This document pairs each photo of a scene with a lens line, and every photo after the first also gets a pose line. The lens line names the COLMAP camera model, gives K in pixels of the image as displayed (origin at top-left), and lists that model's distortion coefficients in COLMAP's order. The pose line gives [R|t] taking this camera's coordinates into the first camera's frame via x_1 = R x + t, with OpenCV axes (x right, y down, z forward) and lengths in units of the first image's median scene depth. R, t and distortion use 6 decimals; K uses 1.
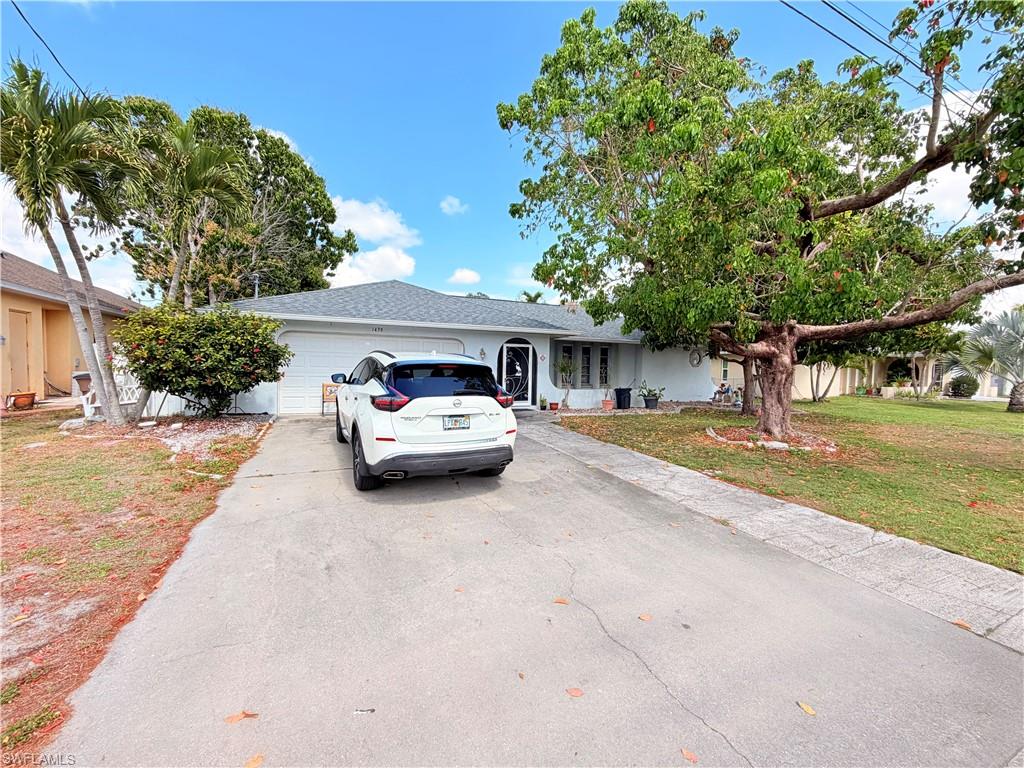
lens RADIAL K [[408.4, 0, 514.5], [0, 408.4, 387.1], [0, 0, 1]] dist [-0.001620, -0.000010]
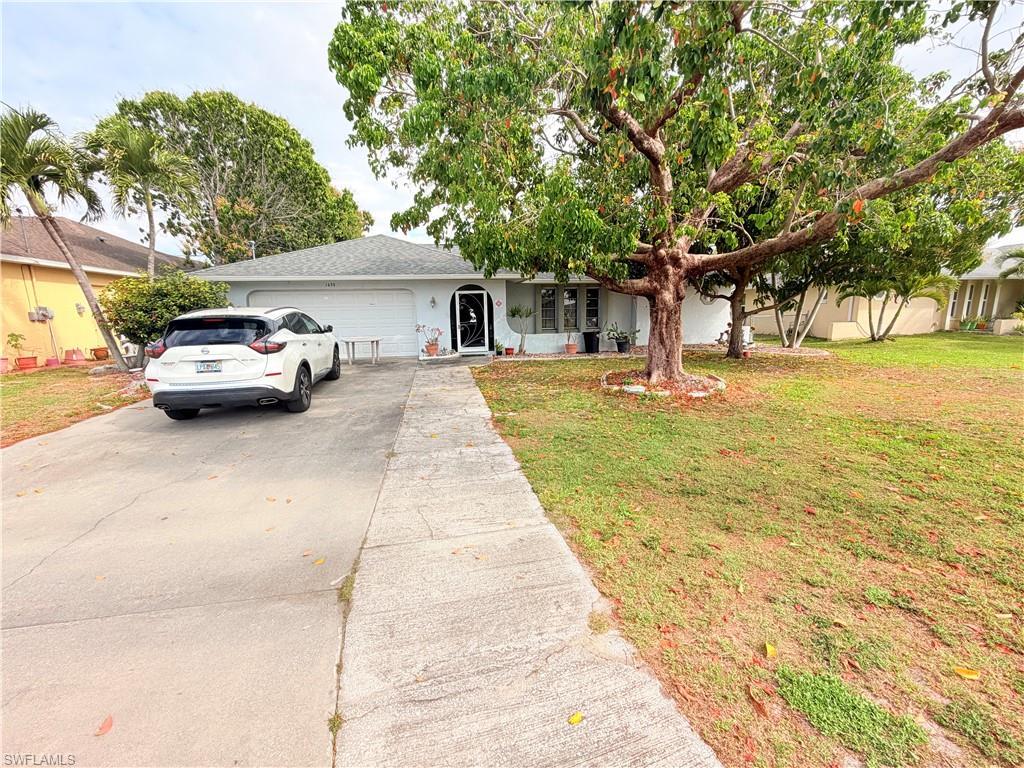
lens RADIAL K [[408.4, 0, 511.4], [0, 408.4, 387.0], [0, 0, 1]] dist [-0.001620, -0.000010]
pose [[0.969041, 0.005660, -0.246835, 0.362025], [0.026802, 0.991418, 0.127955, 0.005147], [0.245440, -0.130609, 0.960573, 0.012690]]
